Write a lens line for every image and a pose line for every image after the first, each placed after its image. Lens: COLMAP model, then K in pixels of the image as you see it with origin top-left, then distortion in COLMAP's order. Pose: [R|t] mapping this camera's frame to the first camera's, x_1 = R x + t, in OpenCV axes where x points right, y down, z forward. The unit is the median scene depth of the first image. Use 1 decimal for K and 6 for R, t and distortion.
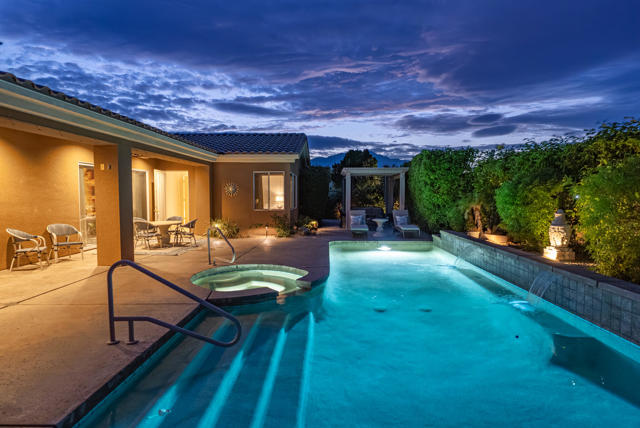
lens RADIAL K [[356.5, 0, 316.3], [0, 356.5, 212.1], [0, 0, 1]] dist [0.004557, 0.000451]
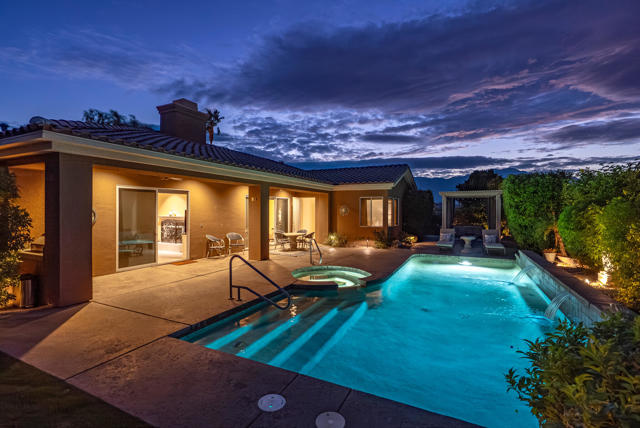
lens RADIAL K [[309.5, 0, 318.5], [0, 309.5, 214.3], [0, 0, 1]] dist [0.019756, 0.000374]
pose [[0.905039, 0.007137, -0.425268, 0.143627], [-0.022730, 0.999242, -0.031604, -0.009298], [0.424721, 0.038269, 0.904515, -0.078532]]
